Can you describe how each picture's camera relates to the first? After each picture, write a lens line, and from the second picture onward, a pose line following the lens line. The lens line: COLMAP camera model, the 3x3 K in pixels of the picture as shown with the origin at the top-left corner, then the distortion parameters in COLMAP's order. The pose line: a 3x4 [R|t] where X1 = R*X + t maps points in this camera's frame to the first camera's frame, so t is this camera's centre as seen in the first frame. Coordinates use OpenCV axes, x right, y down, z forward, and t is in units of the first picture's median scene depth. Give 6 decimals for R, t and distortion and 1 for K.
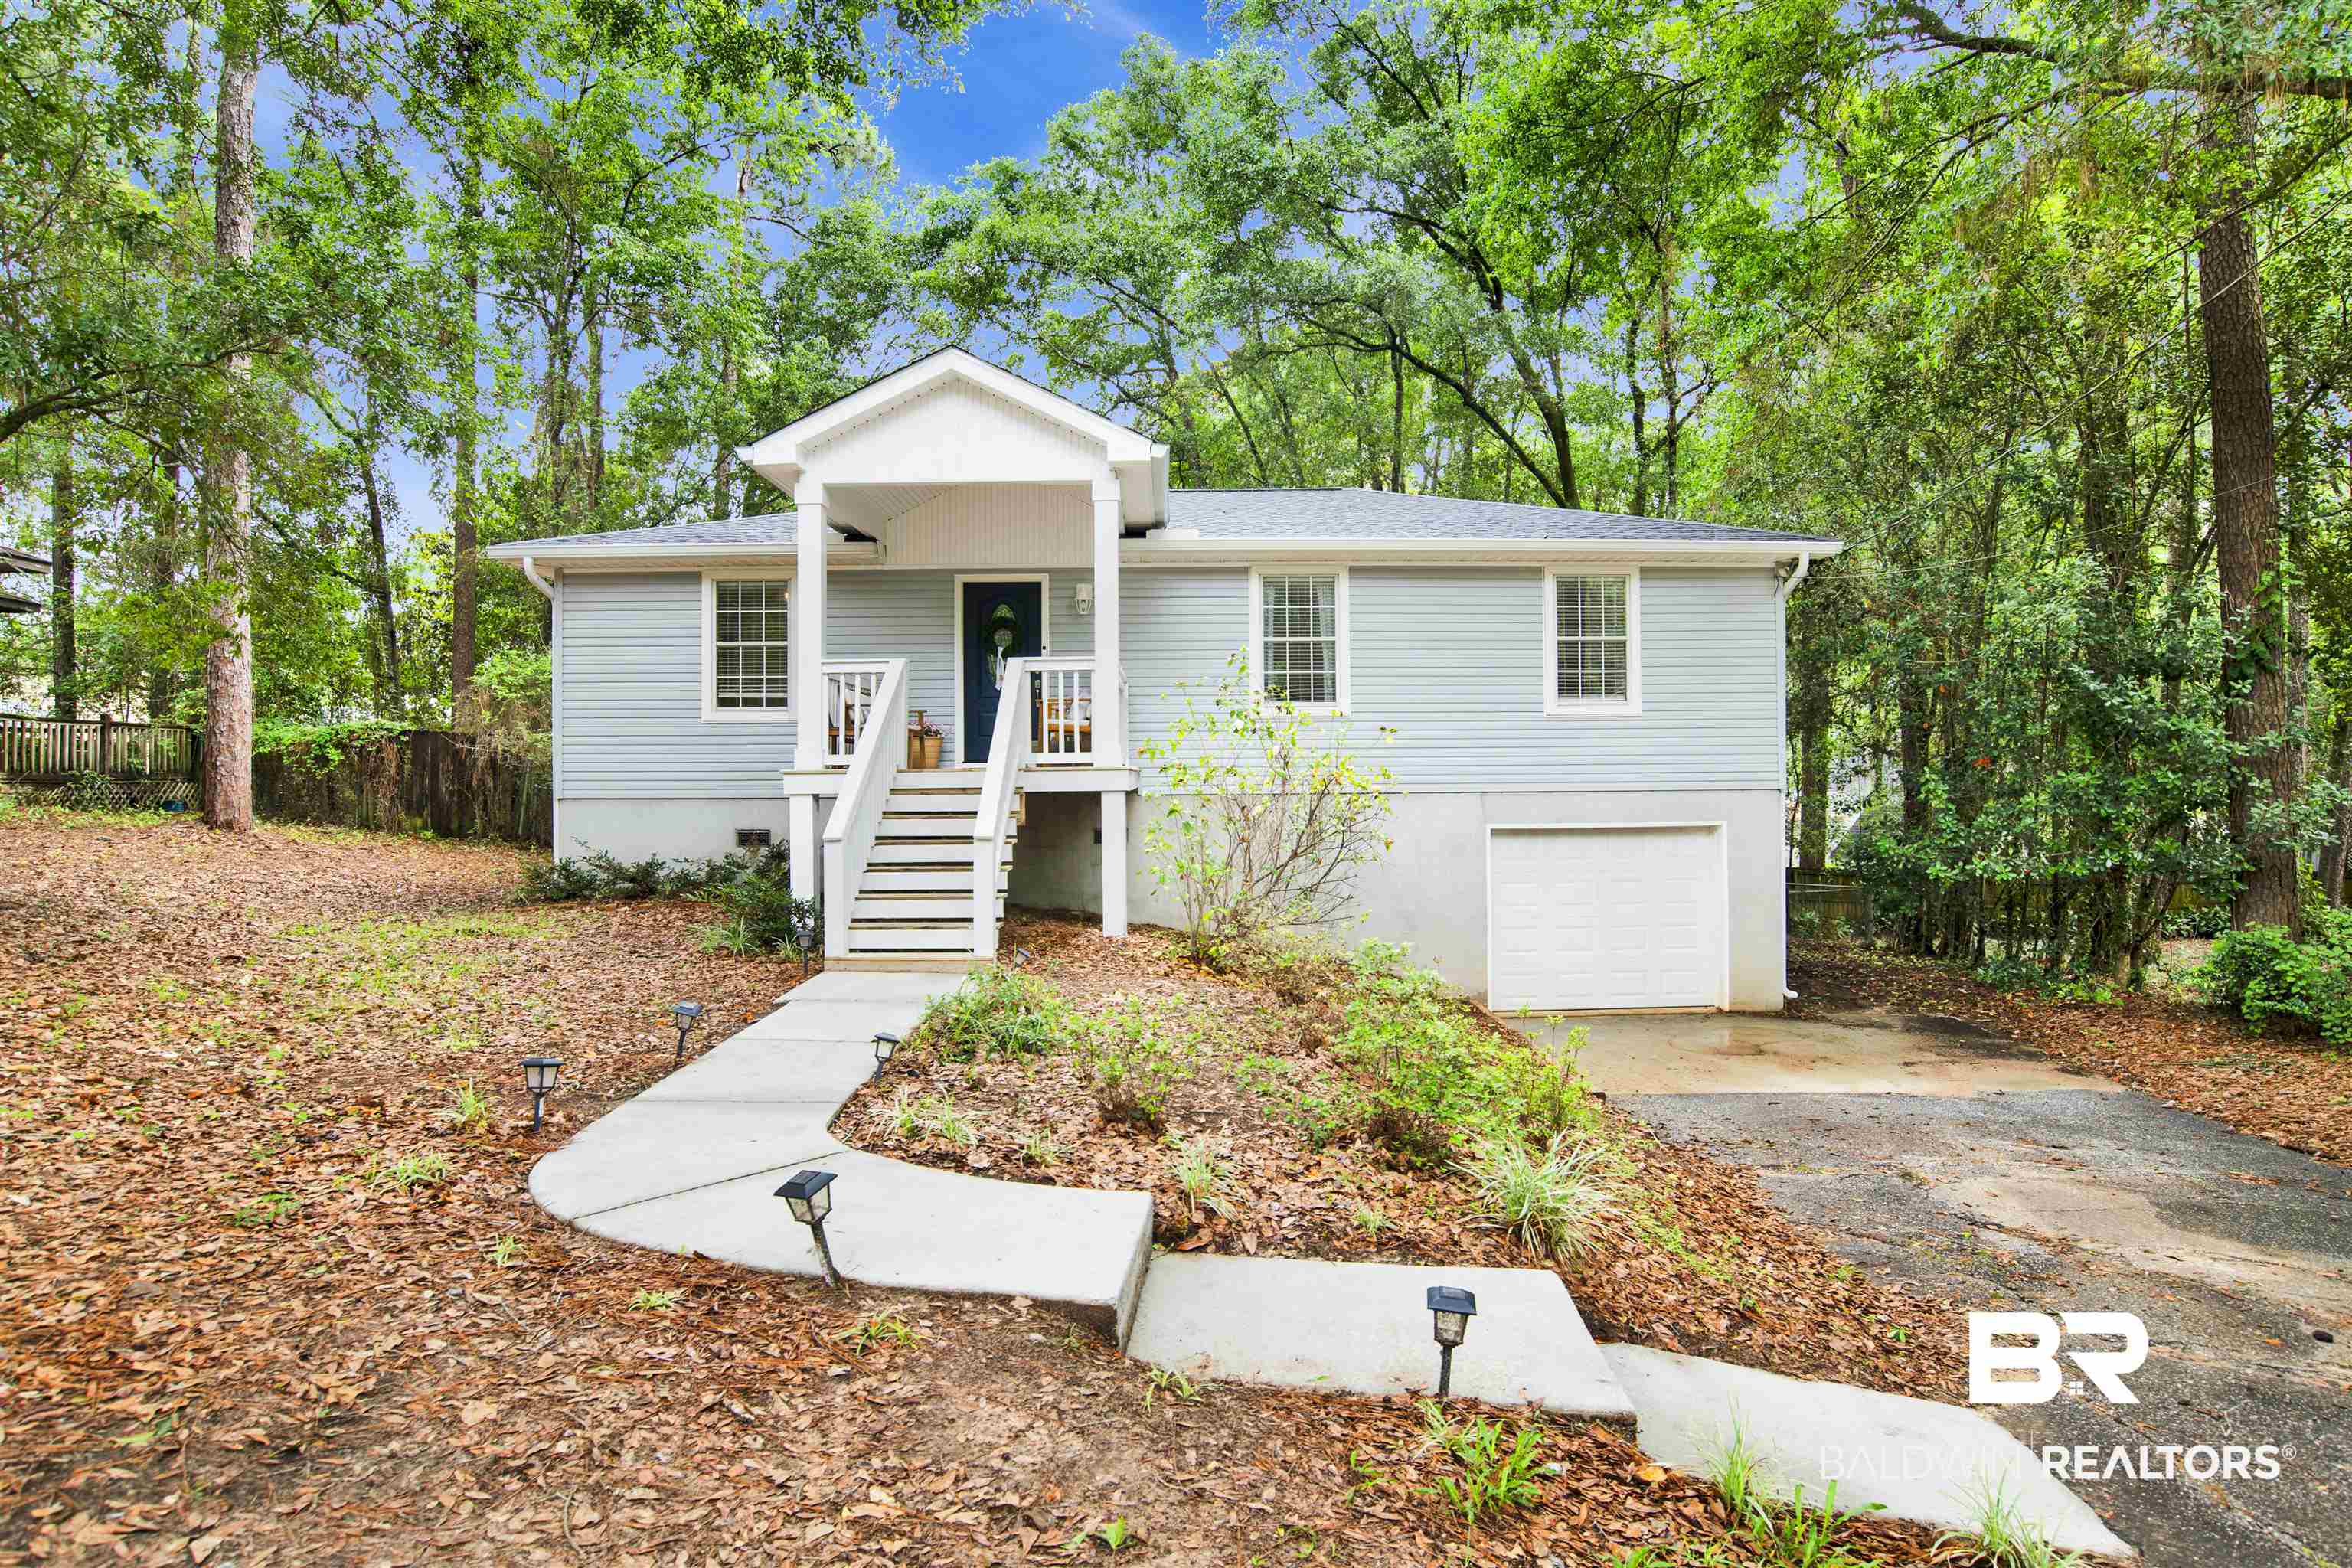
lens RADIAL K [[1247.5, 0, 1157.1], [0, 1247.5, 764.0], [0, 0, 1]] dist [-0.058408, 0.020227]
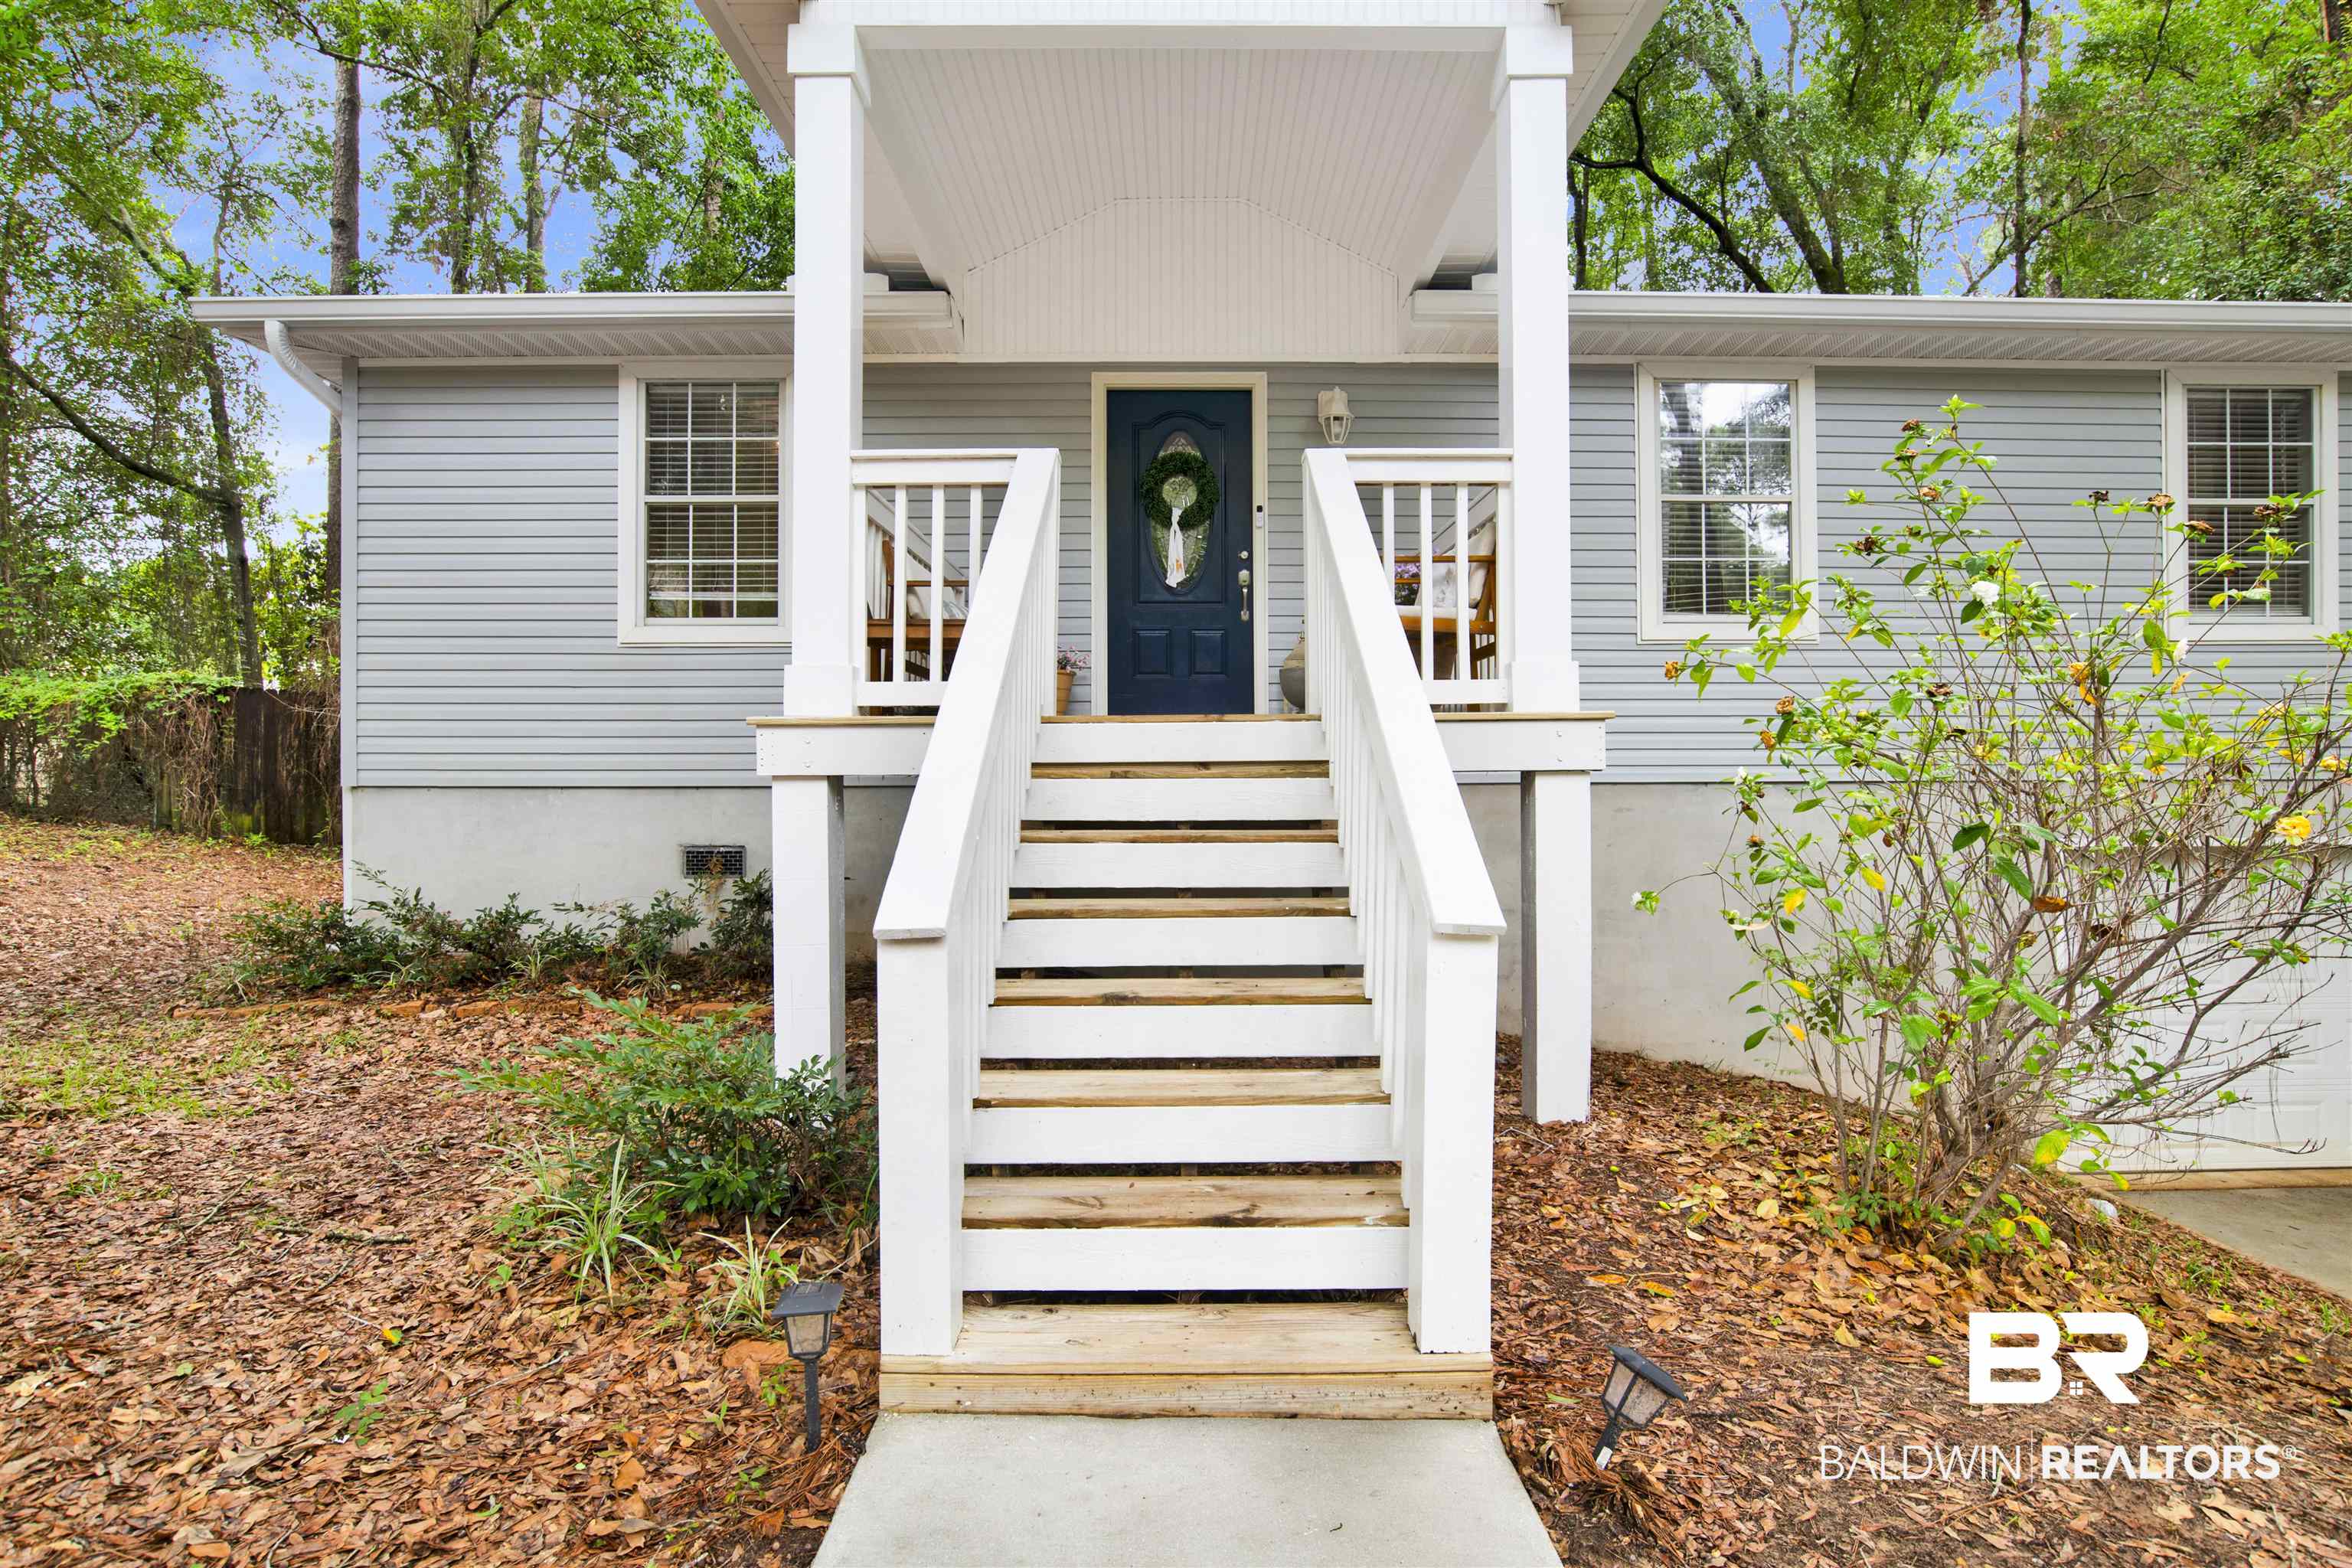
lens RADIAL K [[1247.5, 0, 1177.1], [0, 1247.5, 785.9], [0, 0, 1]] dist [-0.058408, 0.020227]
pose [[0.999898, 0.005881, 0.012986, -0.132705], [-0.006164, 0.999742, 0.021841, 0.014010], [-0.012854, -0.021919, 0.999677, 0.464775]]
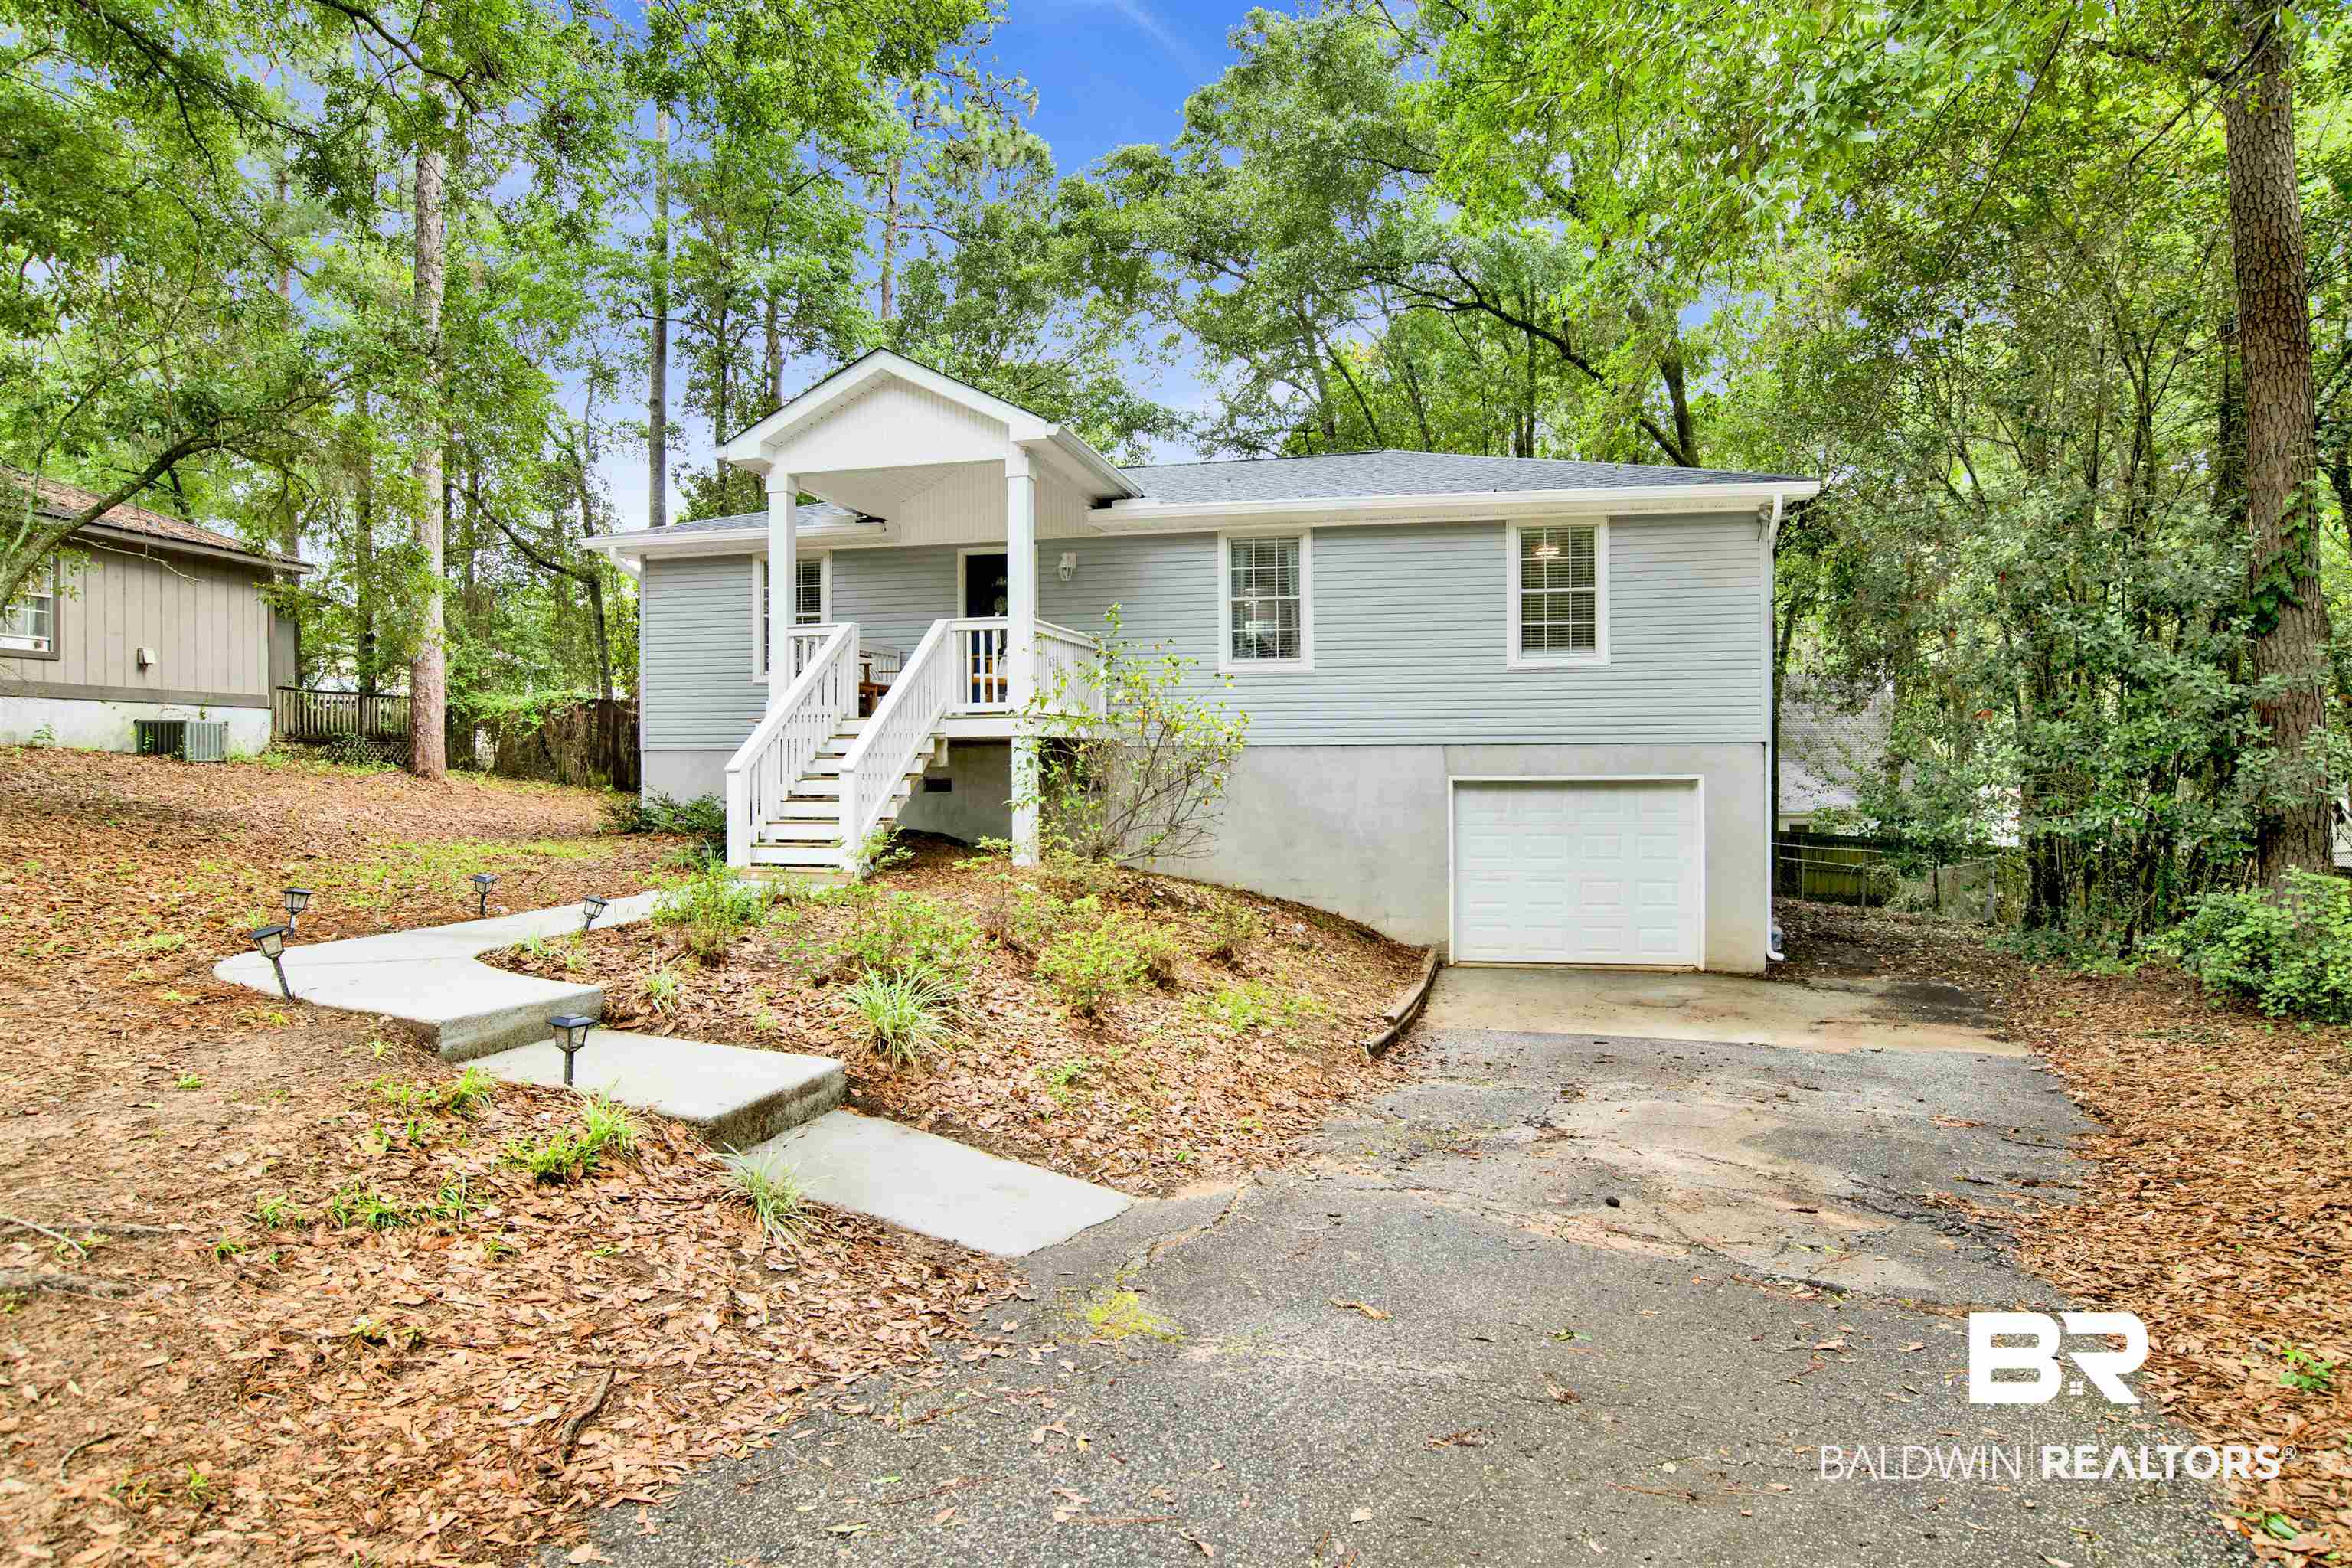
lens RADIAL K [[1247.5, 0, 1137.3], [0, 1247.5, 779.1], [0, 0, 1]] dist [-0.058408, 0.020227]
pose [[0.972583, 0.006983, -0.232451, 0.254169], [-0.000388, 0.999596, 0.028407, 0.021988], [0.232555, -0.027538, 0.972193, -0.049874]]
